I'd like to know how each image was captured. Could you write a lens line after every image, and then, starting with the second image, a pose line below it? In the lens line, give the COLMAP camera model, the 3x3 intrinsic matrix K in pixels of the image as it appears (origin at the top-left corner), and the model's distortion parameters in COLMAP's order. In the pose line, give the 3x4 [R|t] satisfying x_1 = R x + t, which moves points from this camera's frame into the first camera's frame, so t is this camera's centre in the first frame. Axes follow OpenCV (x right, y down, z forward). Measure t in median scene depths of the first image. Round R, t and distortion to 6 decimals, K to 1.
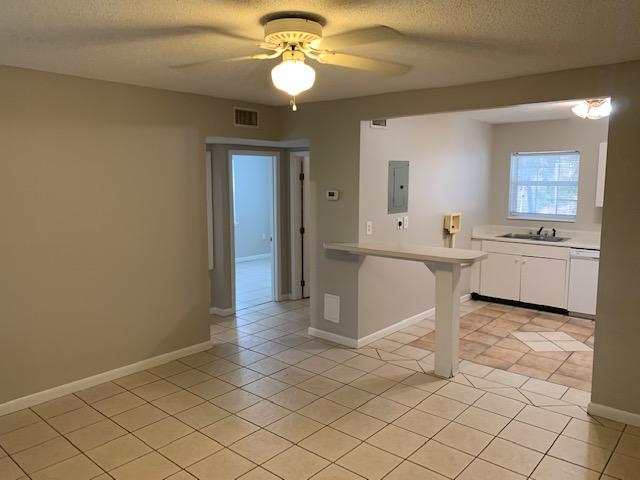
lens RADIAL K [[485.8, 0, 320.0], [0, 485.8, 240.0], [0, 0, 1]] dist [0.003768, 0.001514]
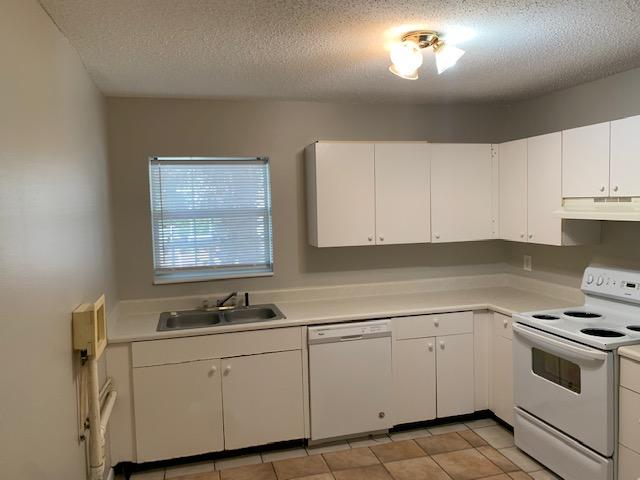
lens RADIAL K [[485.8, 0, 320.0], [0, 485.8, 240.0], [0, 0, 1]] dist [0.003768, 0.001514]
pose [[0.561642, -0.070503, 0.824371, 0.067289], [0.128246, 0.991739, -0.002557, -0.069754], [-0.817381, 0.107158, 0.566044, 0.587048]]
